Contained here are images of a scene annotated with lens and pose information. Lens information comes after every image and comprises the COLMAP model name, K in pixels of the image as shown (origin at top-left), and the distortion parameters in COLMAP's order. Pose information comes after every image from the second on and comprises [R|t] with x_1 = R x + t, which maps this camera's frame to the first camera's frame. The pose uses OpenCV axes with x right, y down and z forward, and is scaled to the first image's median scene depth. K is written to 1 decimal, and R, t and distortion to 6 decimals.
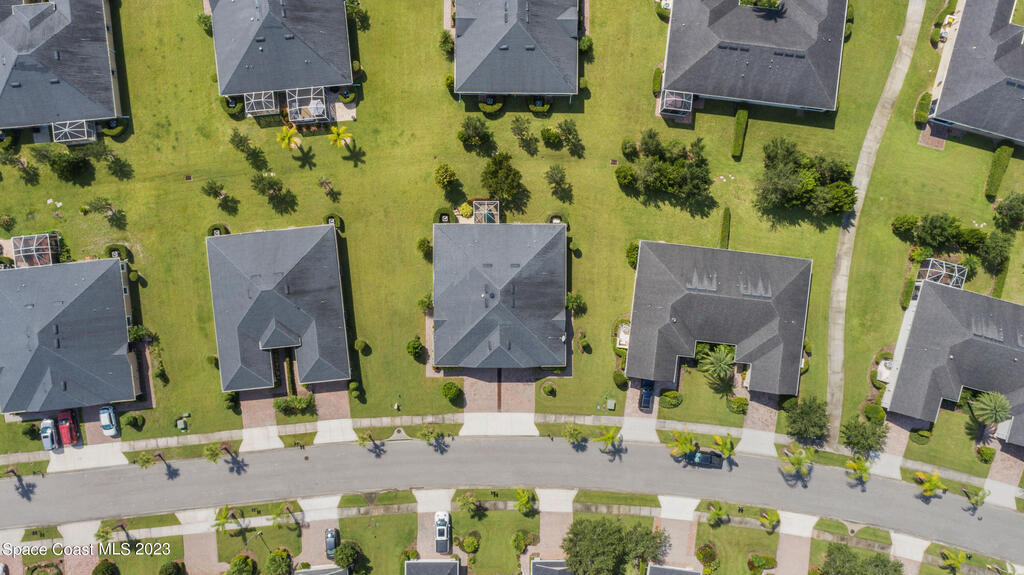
lens RADIAL K [[691.5, 0, 512.0], [0, 691.5, 287.5], [0, 0, 1]] dist [-0.004688, 0.003323]
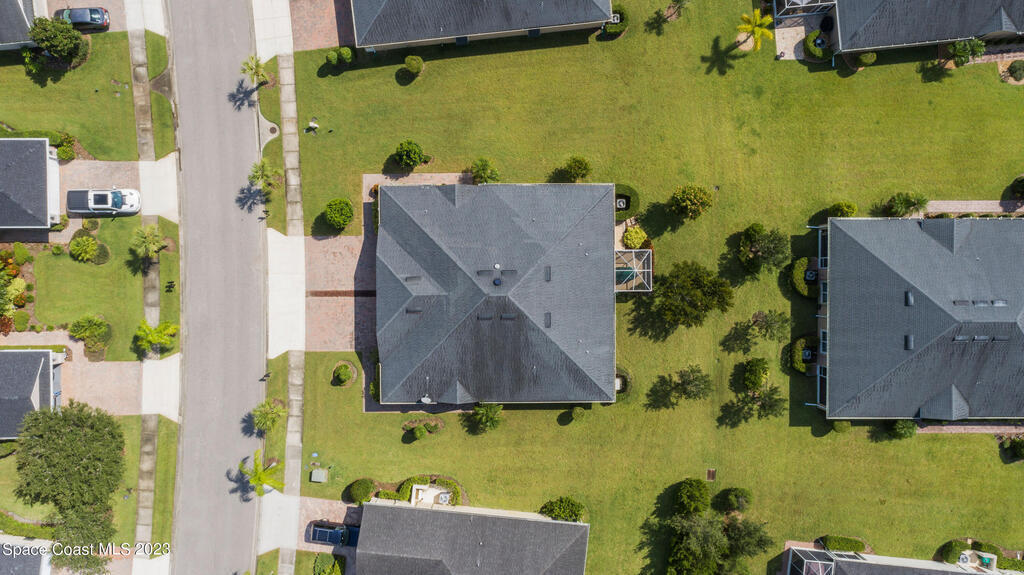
lens RADIAL K [[691.5, 0, 512.0], [0, 691.5, 287.5], [0, 0, 1]] dist [-0.004688, 0.003323]
pose [[0.007737, 0.999968, -0.002049, -0.021509], [-0.999266, 0.007654, -0.037523, 0.020474], [-0.037507, 0.002338, 0.999294, 0.387028]]
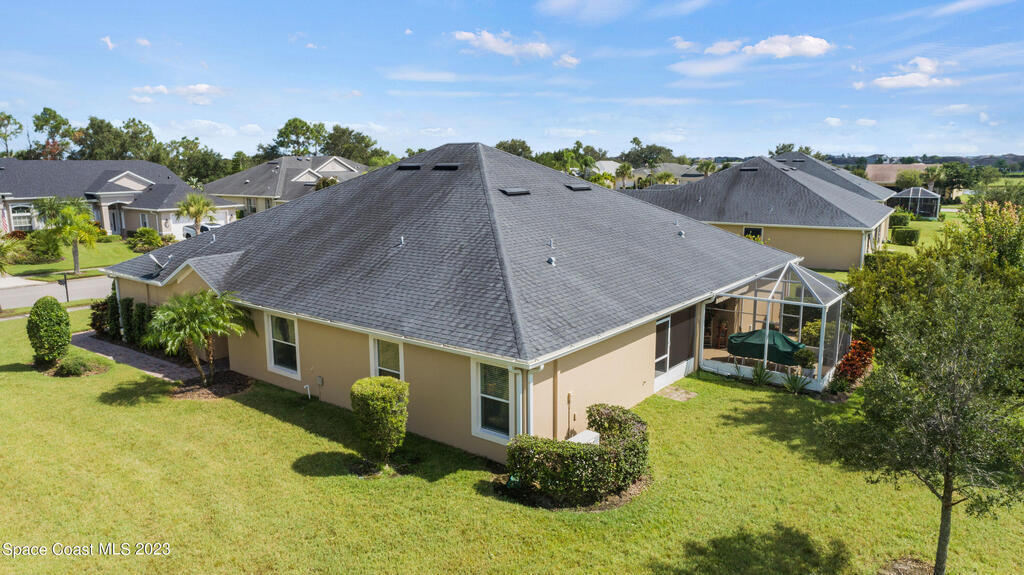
lens RADIAL K [[691.5, 0, 512.0], [0, 691.5, 287.5], [0, 0, 1]] dist [-0.004688, 0.003323]
pose [[-0.616398, 0.123585, -0.777676, 0.186095], [-0.787058, -0.127227, 0.603616, -0.170236], [-0.024343, 0.984144, 0.175691, 0.950505]]
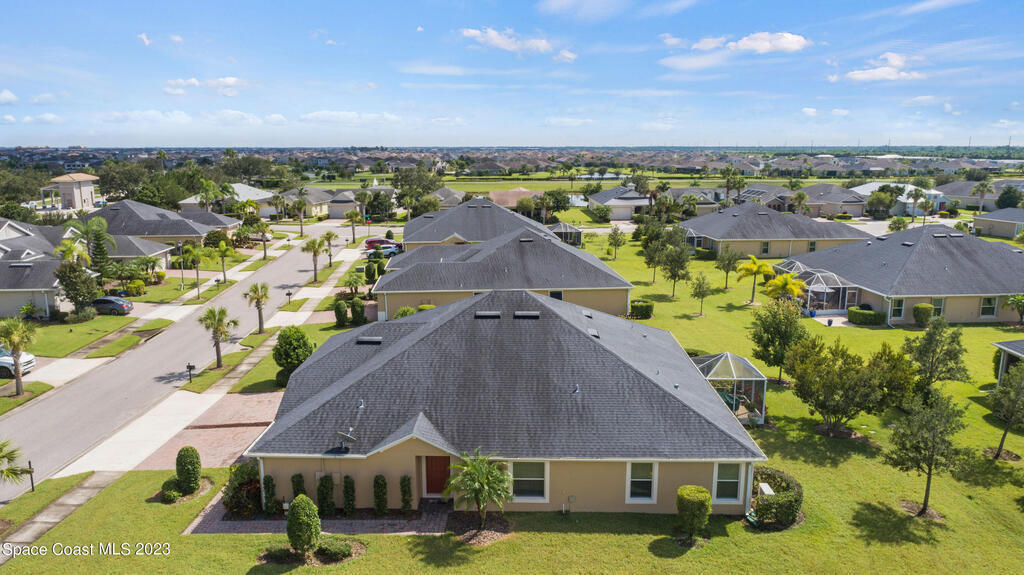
lens RADIAL K [[691.5, 0, 512.0], [0, 691.5, 287.5], [0, 0, 1]] dist [-0.004688, 0.003323]
pose [[-0.022766, 0.179311, -0.983529, 0.330019], [-0.999578, -0.021857, 0.019153, 0.003345], [-0.018063, 0.983550, 0.179732, 0.878699]]
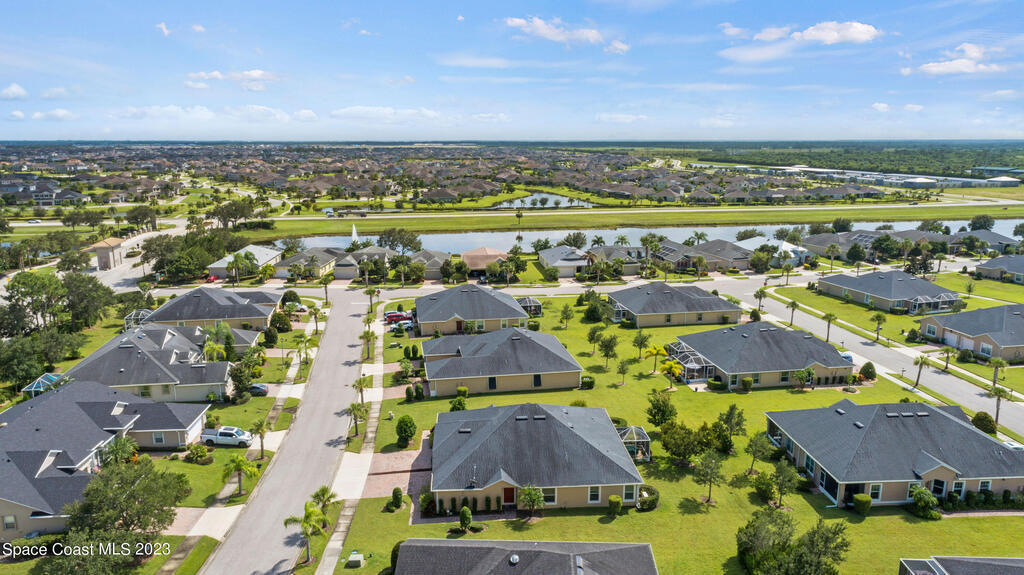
lens RADIAL K [[691.5, 0, 512.0], [0, 691.5, 287.5], [0, 0, 1]] dist [-0.004688, 0.003323]
pose [[0.070952, 0.189770, -0.979261, 0.686008], [-0.997336, -0.003185, -0.072879, 0.084770], [-0.016949, 0.981823, 0.189039, 0.680573]]
